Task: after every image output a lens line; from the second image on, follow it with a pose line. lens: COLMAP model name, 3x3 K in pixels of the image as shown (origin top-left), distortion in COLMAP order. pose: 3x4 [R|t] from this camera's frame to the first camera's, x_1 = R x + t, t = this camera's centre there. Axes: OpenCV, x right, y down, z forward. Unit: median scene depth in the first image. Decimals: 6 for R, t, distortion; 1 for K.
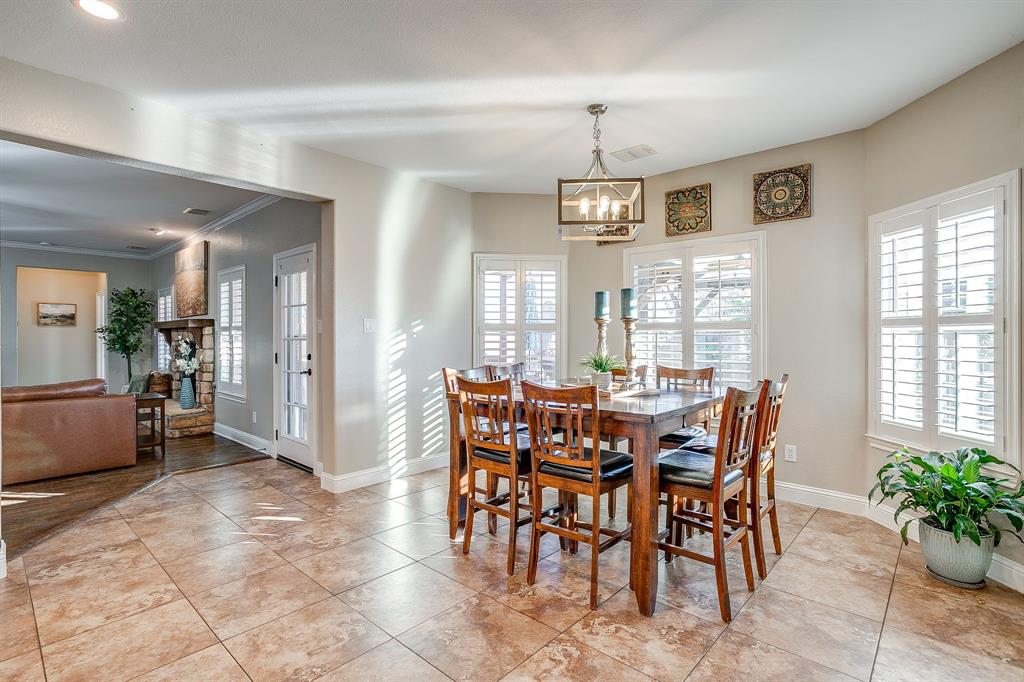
lens RADIAL K [[497.8, 0, 509.4], [0, 497.8, 334.2], [0, 0, 1]] dist [-0.057831, 0.031610]
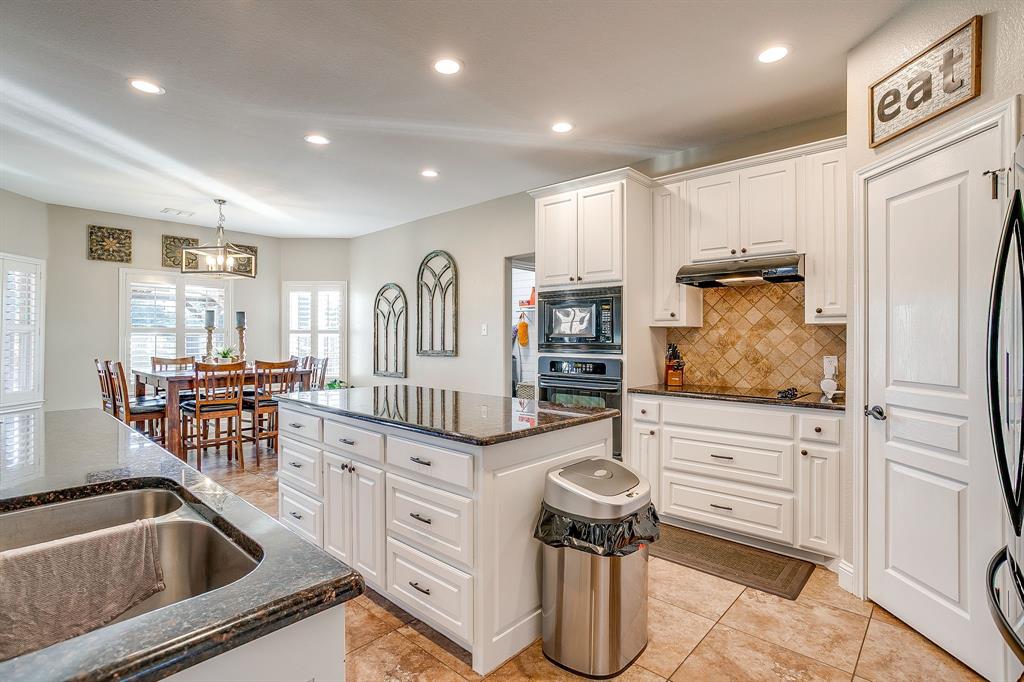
lens RADIAL K [[497.8, 0, 509.4], [0, 497.8, 334.2], [0, 0, 1]] dist [-0.057831, 0.031610]
pose [[0.007668, 0.008641, 0.999933, -1.224952], [-0.007688, 0.999934, -0.008583, -0.000381], [-0.999941, -0.007621, 0.007734, 0.004014]]
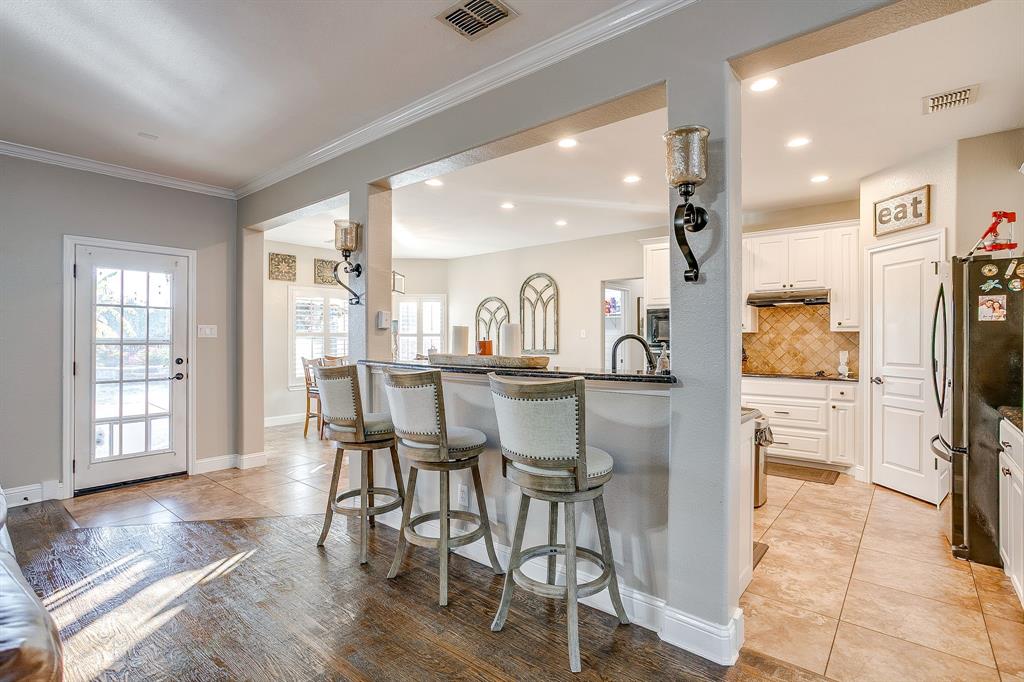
lens RADIAL K [[501.1, 0, 505.3], [0, 501.1, 336.7], [0, 0, 1]] dist [-0.058261, 0.035688]
pose [[-0.031818, 0.004479, 0.999484, -1.710023], [-0.004721, 0.999978, -0.004632, -0.003304], [-0.999483, -0.004866, -0.031796, 0.438195]]
